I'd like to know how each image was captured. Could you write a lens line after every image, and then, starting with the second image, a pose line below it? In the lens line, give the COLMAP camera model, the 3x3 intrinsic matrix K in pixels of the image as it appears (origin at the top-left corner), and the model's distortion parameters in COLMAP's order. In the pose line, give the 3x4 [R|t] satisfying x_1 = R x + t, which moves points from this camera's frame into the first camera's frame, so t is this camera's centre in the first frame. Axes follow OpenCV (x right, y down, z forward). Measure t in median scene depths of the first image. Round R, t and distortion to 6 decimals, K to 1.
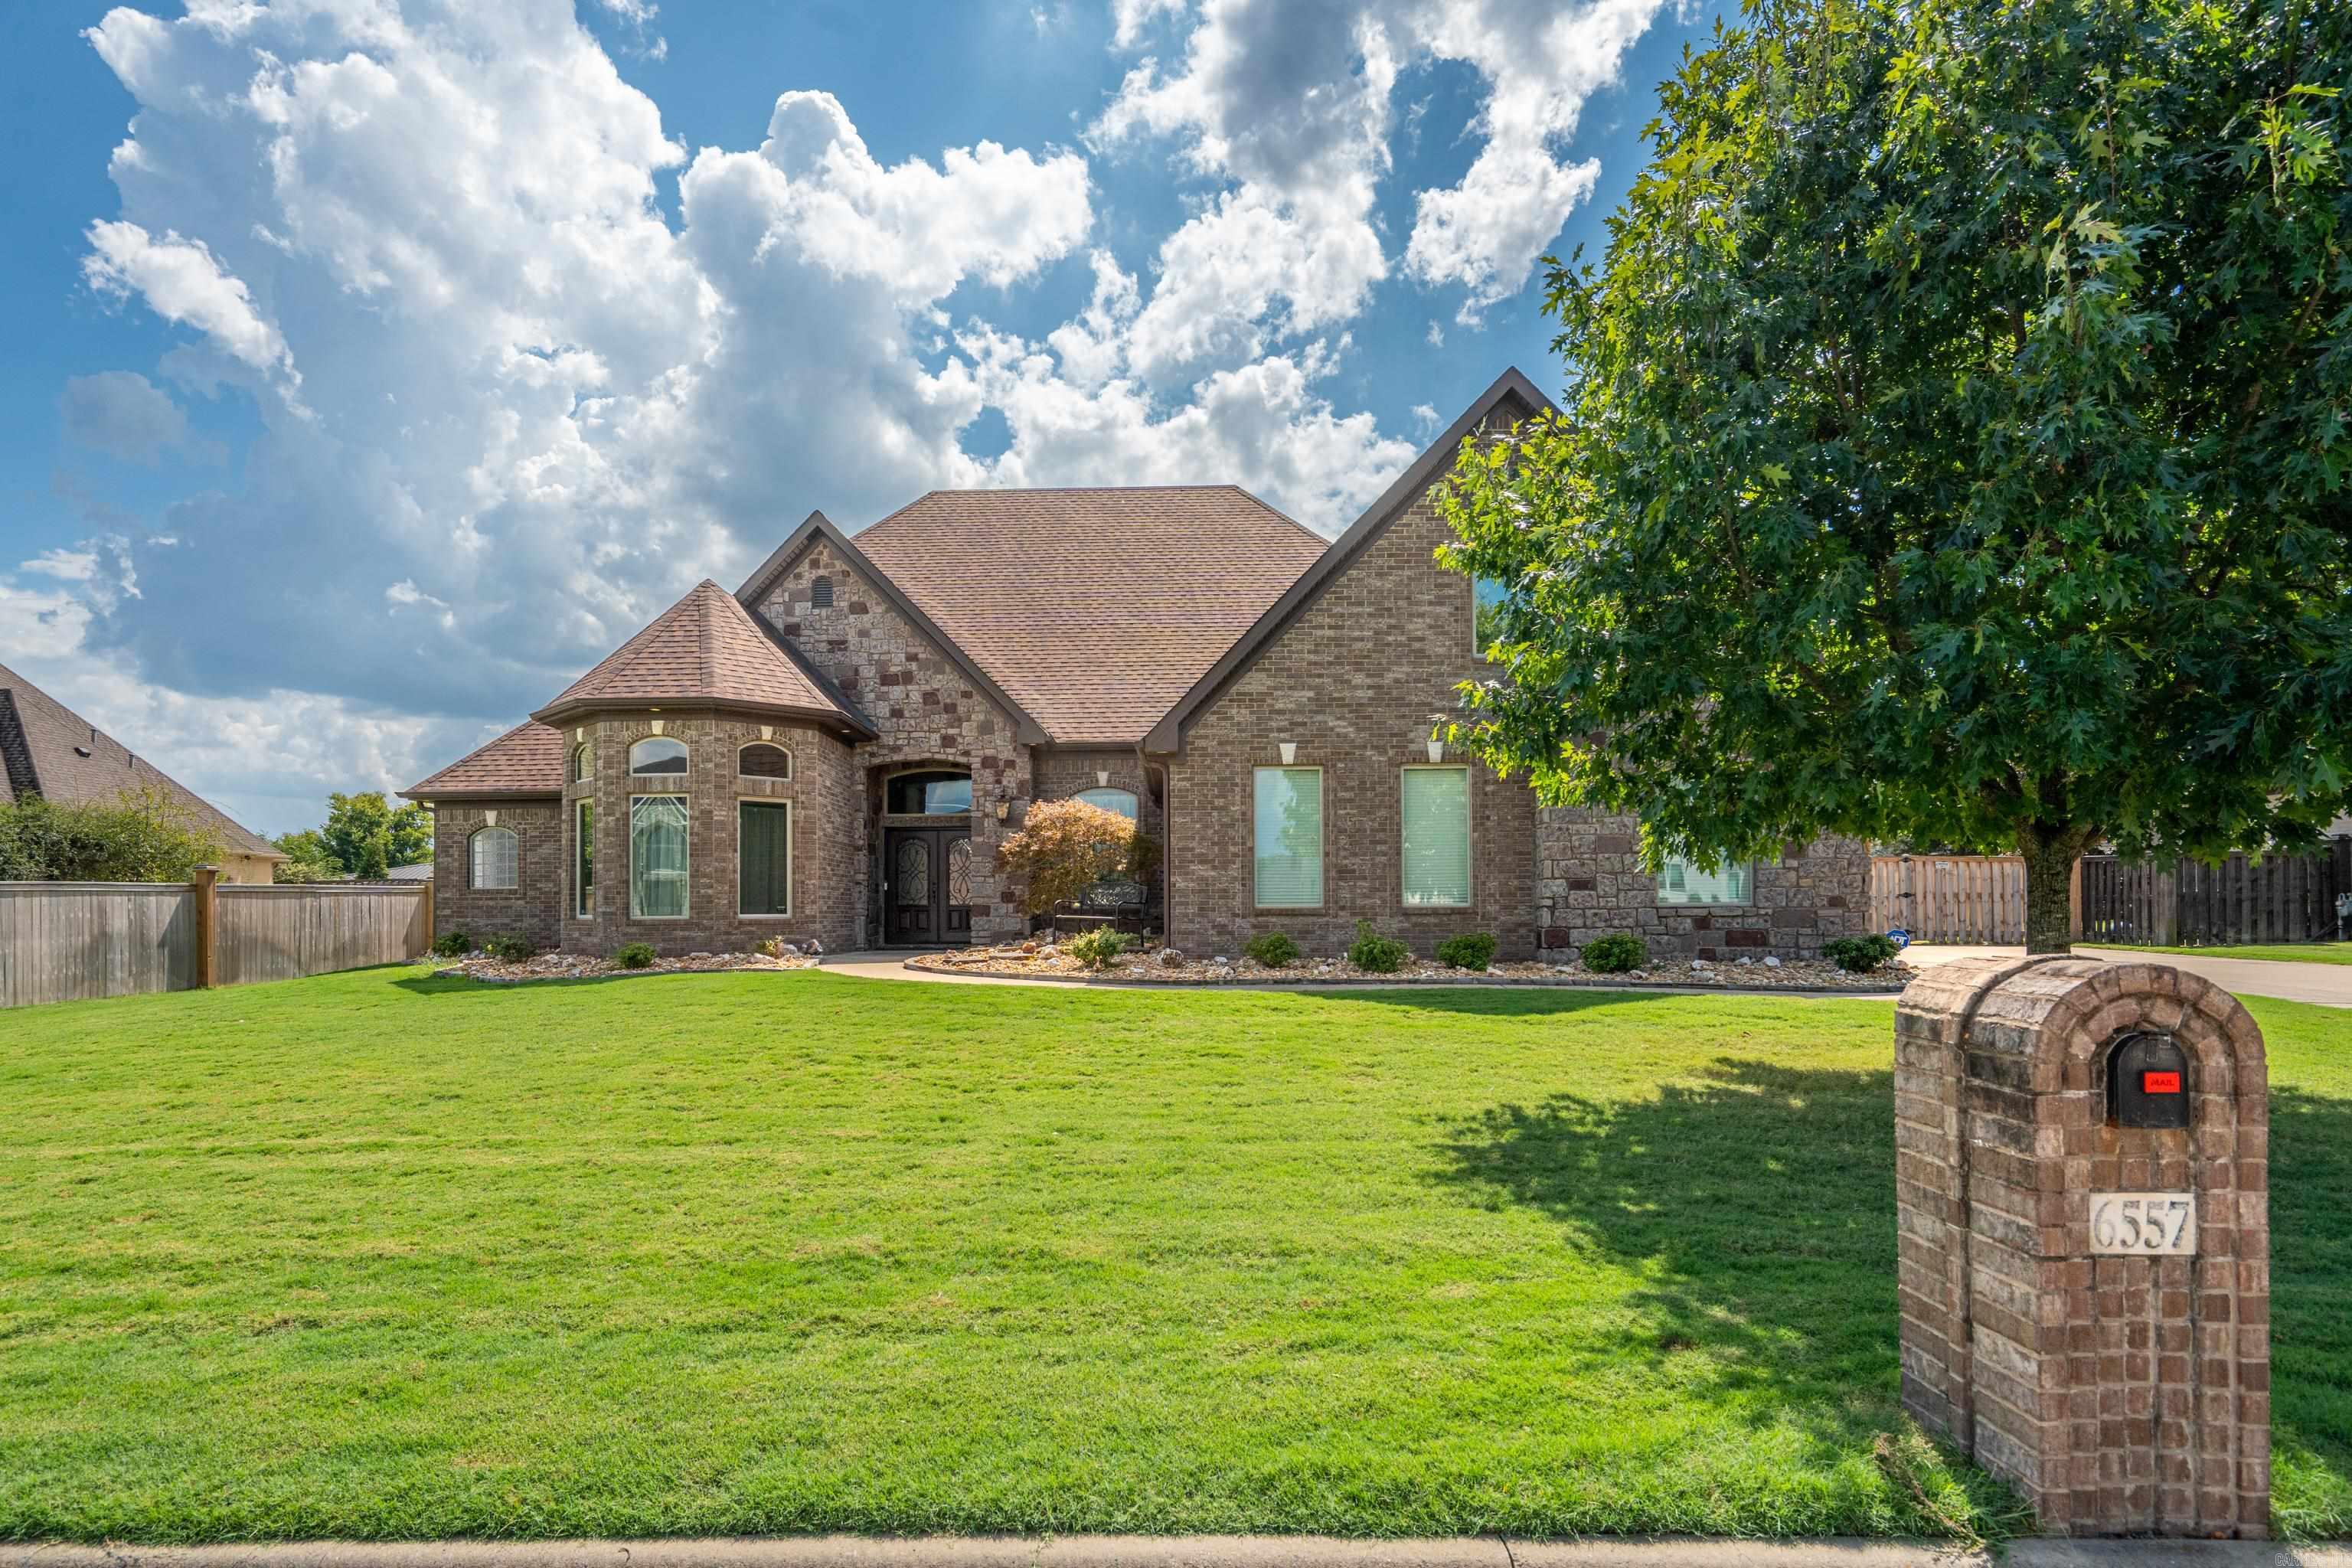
lens RADIAL K [[1249.2, 0, 1170.2], [0, 1249.2, 882.2], [0, 0, 1]] dist [0.007553, 0.002047]
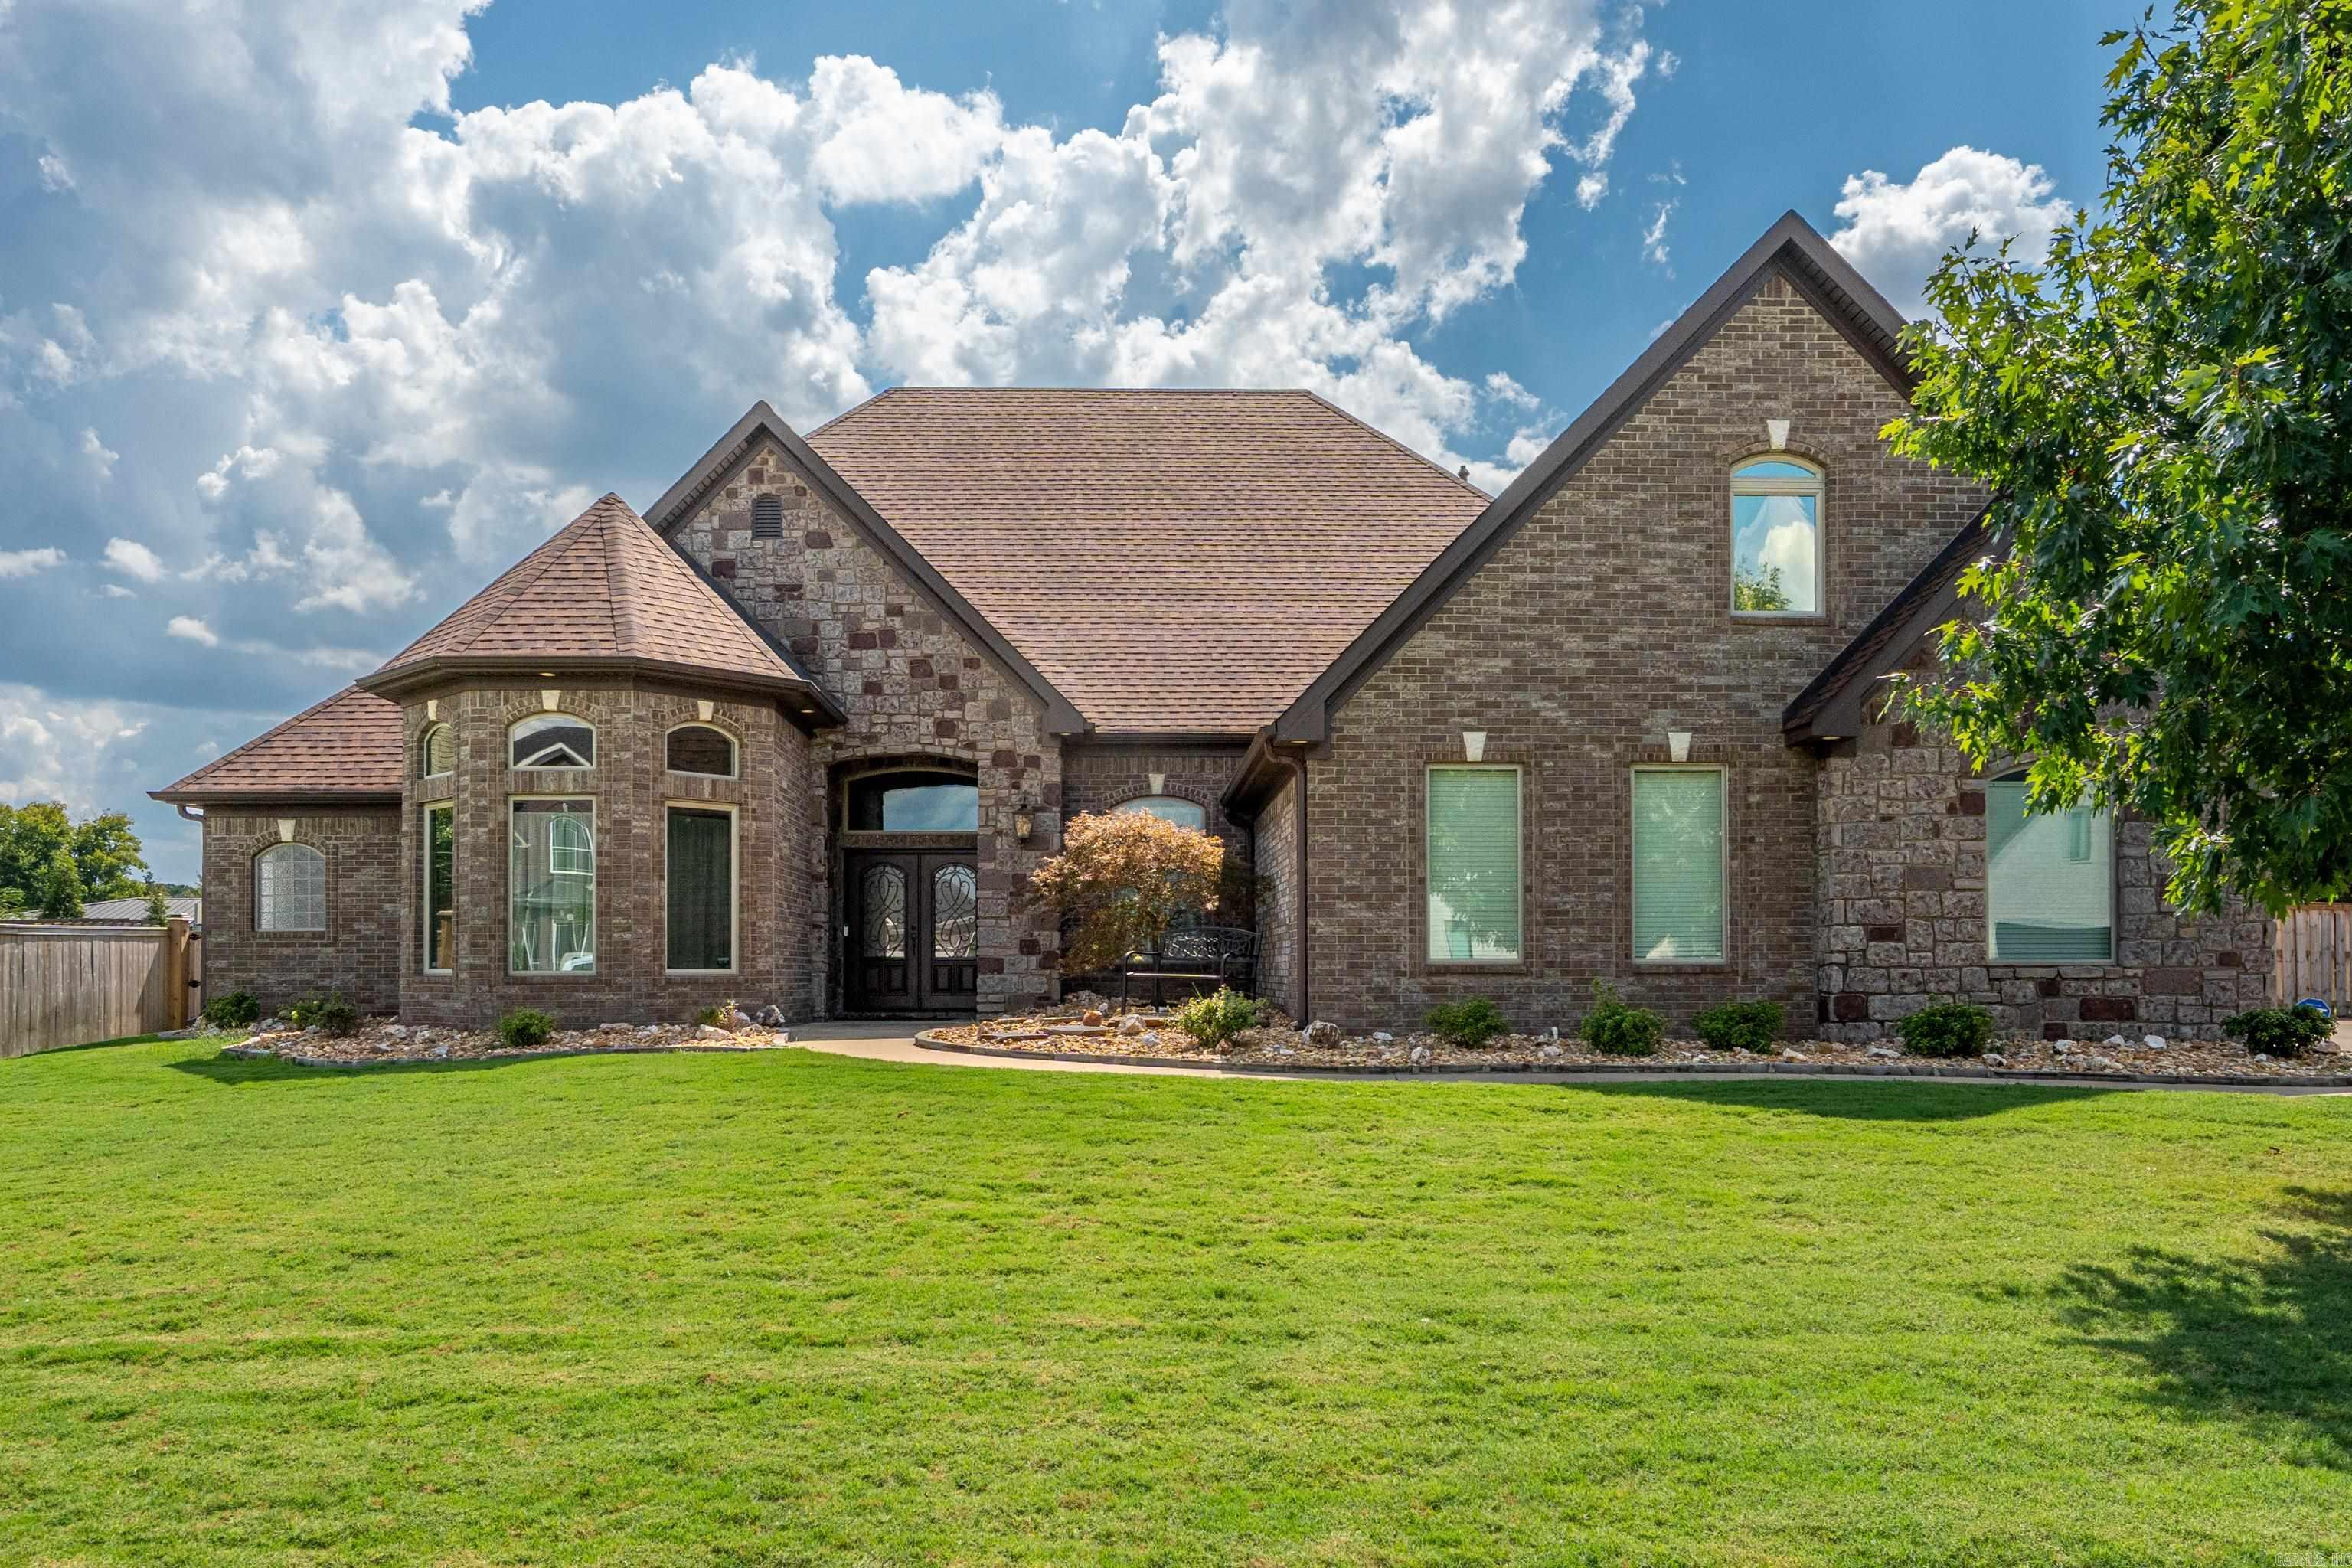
lens RADIAL K [[1595.2, 0, 1158.3], [0, 1595.2, 939.4], [0, 0, 1]] dist [0.000161, 0.000854]
pose [[0.998517, 0.006372, 0.054071, -0.125861], [-0.006593, 0.999971, 0.003904, 0.004053], [-0.054044, -0.004254, 0.998529, 0.099320]]
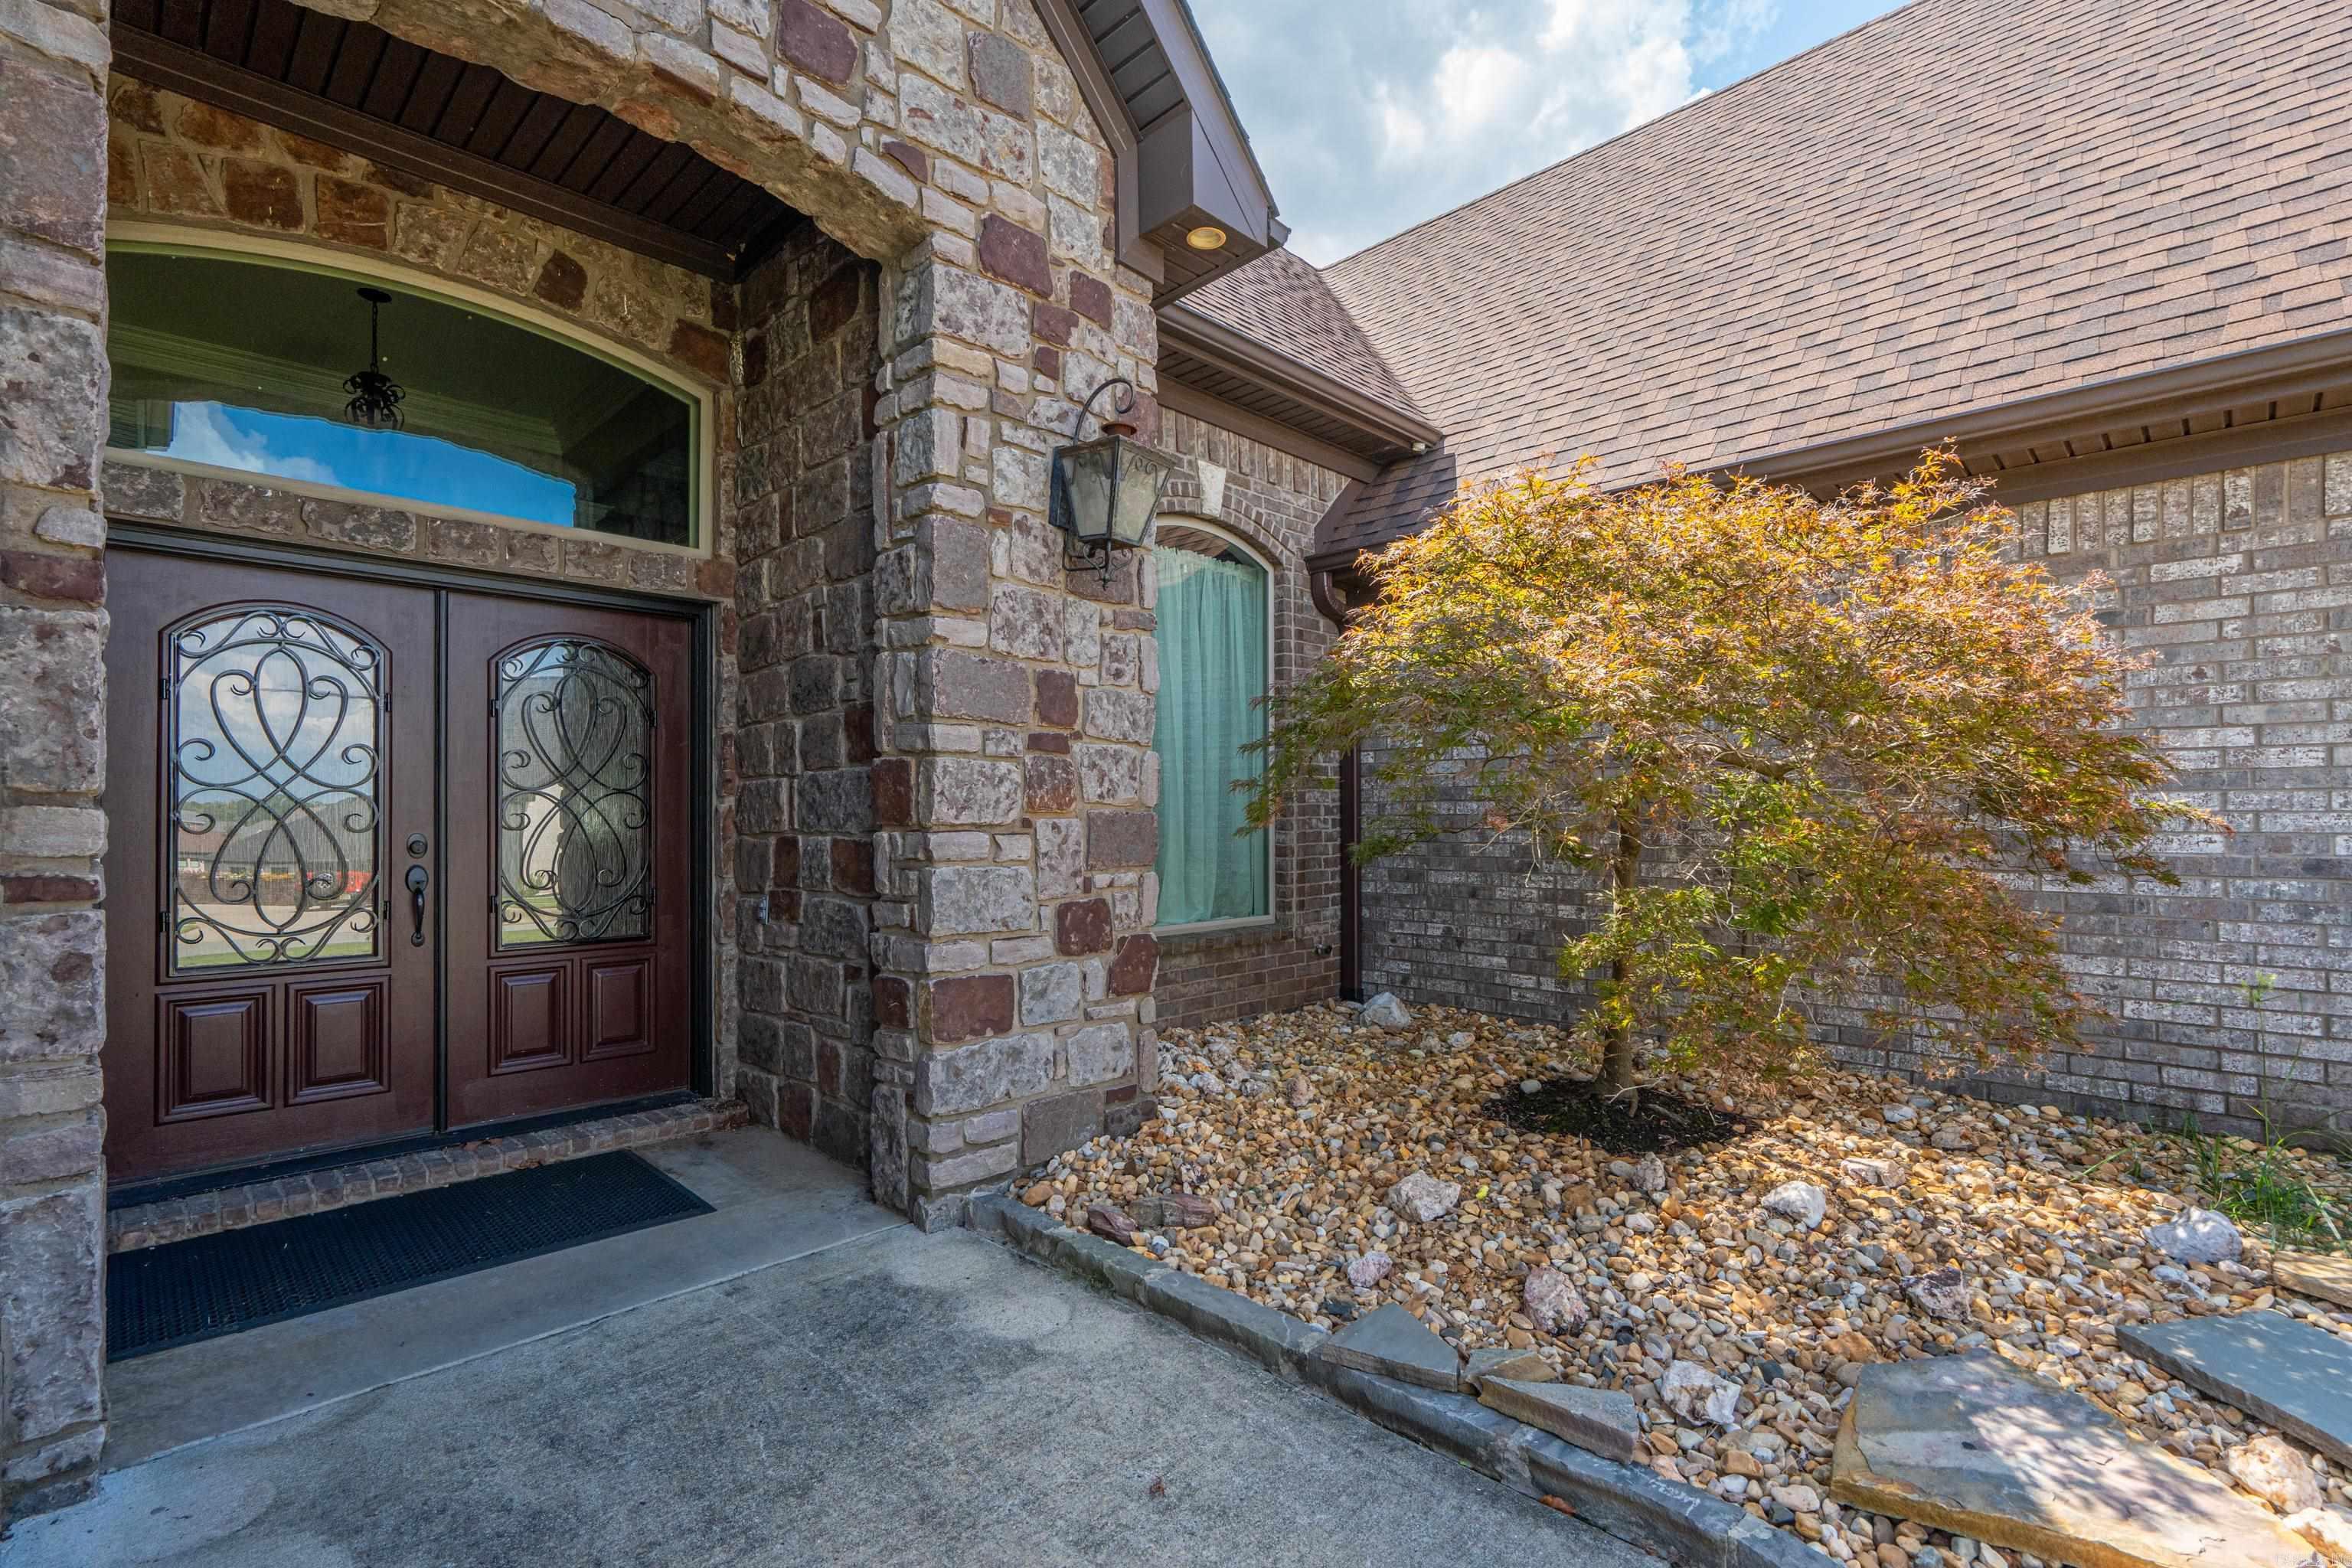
lens RADIAL K [[1078.2, 0, 1171.3], [0, 1078.2, 799.8], [0, 0, 1]] dist [0.002898, 0.000259]
pose [[0.694079, 0.017290, 0.719691, -0.298905], [-0.019044, 0.999803, -0.005653, -0.010421], [-0.719647, -0.009782, 0.694271, 1.033841]]
